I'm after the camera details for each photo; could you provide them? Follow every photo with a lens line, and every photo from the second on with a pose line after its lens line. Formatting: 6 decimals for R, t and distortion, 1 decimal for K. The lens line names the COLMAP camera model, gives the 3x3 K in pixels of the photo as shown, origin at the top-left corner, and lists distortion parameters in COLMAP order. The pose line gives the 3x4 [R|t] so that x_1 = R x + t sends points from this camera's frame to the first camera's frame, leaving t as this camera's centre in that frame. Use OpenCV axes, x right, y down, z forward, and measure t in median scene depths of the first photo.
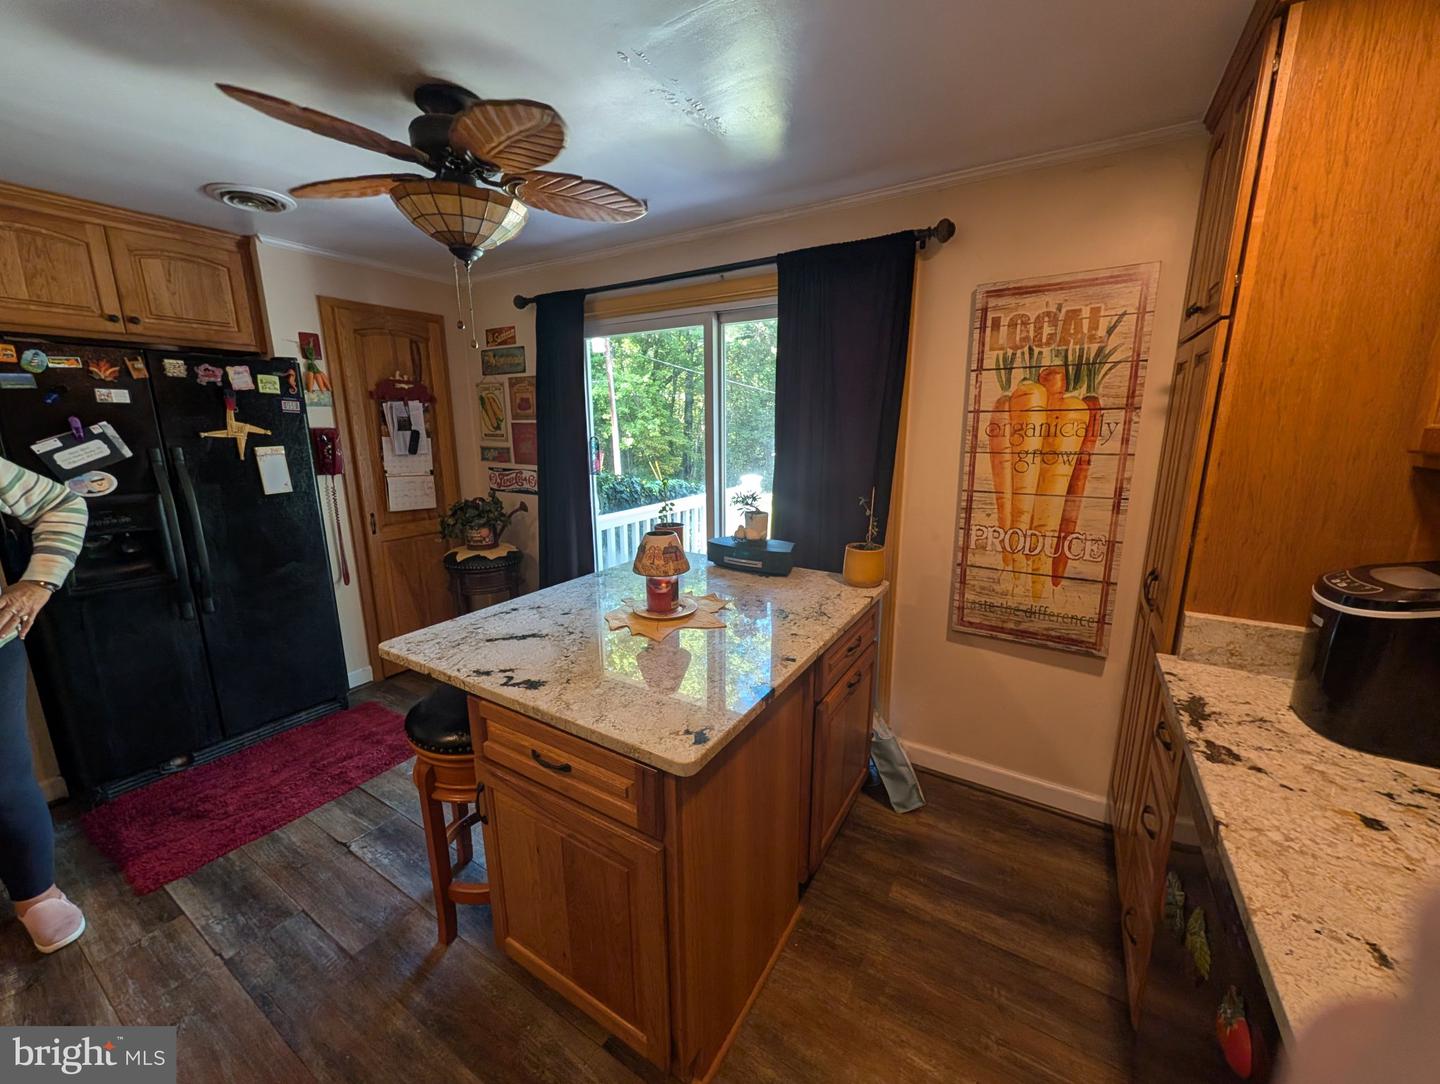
lens RADIAL K [[555.4, 0, 721.0], [0, 555.4, 540.0], [0, 0, 1]] dist [0.001363, -0.000175]
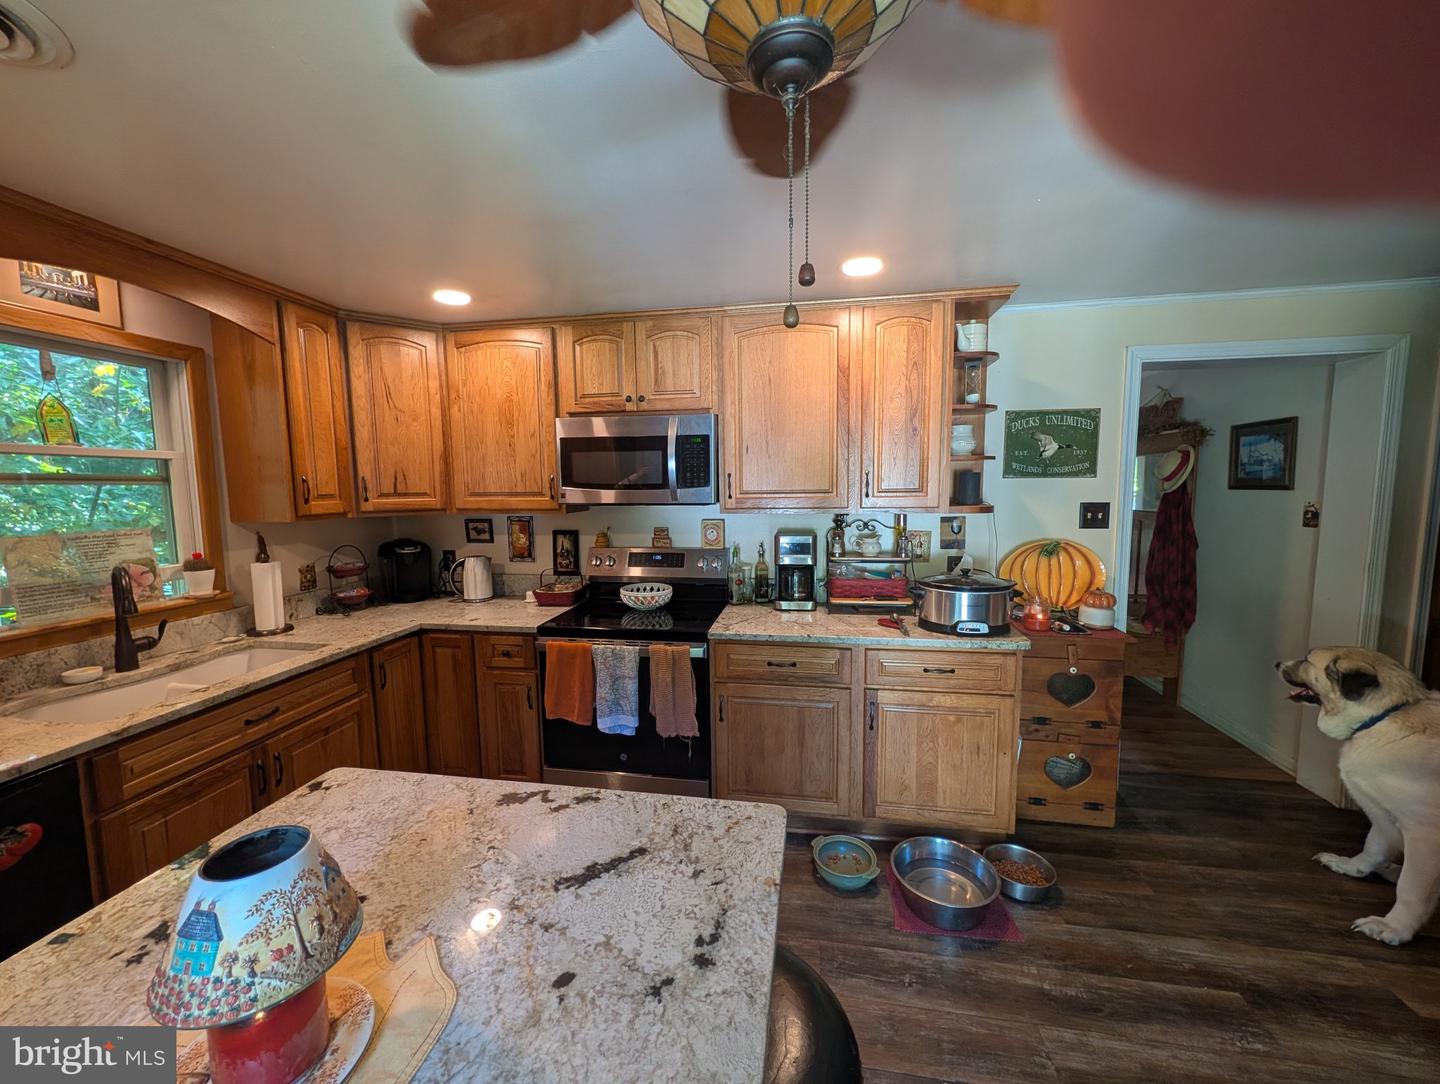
lens RADIAL K [[555.4, 0, 721.0], [0, 555.4, 540.0], [0, 0, 1]] dist [0.001363, -0.000175]
pose [[-0.928933, 0.051346, -0.366670, -0.201246], [-0.063893, 0.953249, 0.295354, -0.246323], [0.364693, 0.297792, -0.882224, 1.043322]]
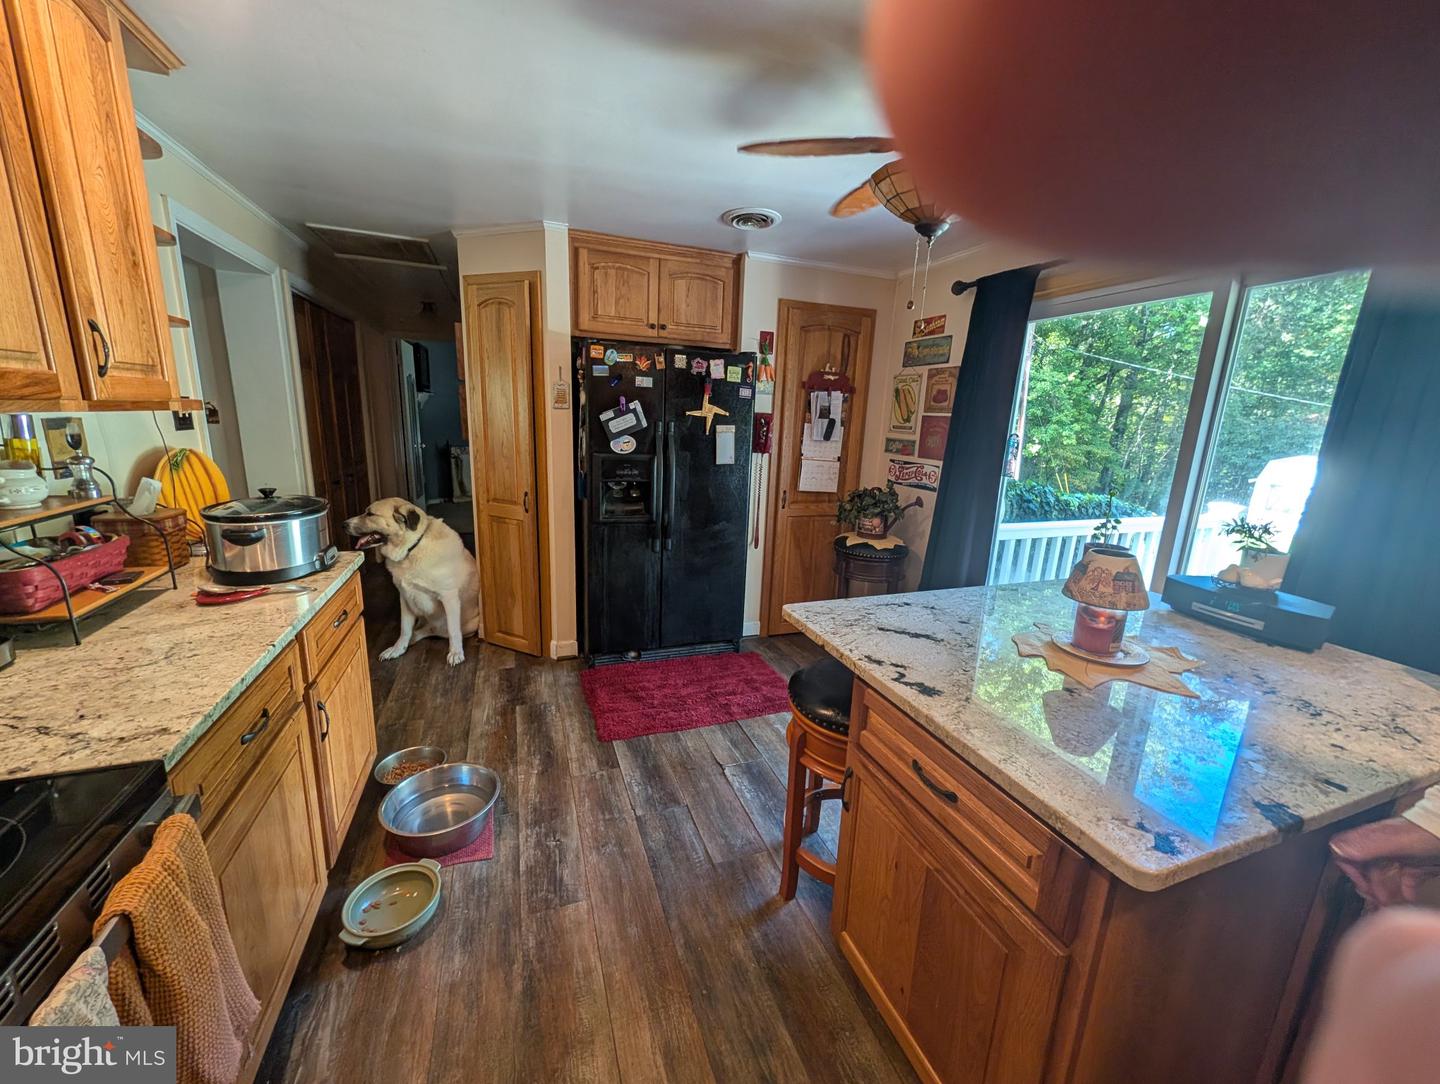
lens RADIAL K [[555.4, 0, 721.0], [0, 555.4, 540.0], [0, 0, 1]] dist [0.001363, -0.000175]
pose [[0.785889, 0.170550, -0.594383, -0.061513], [-0.171154, 0.983655, 0.055948, 0.015242], [0.594210, 0.057762, 0.802233, 0.034508]]
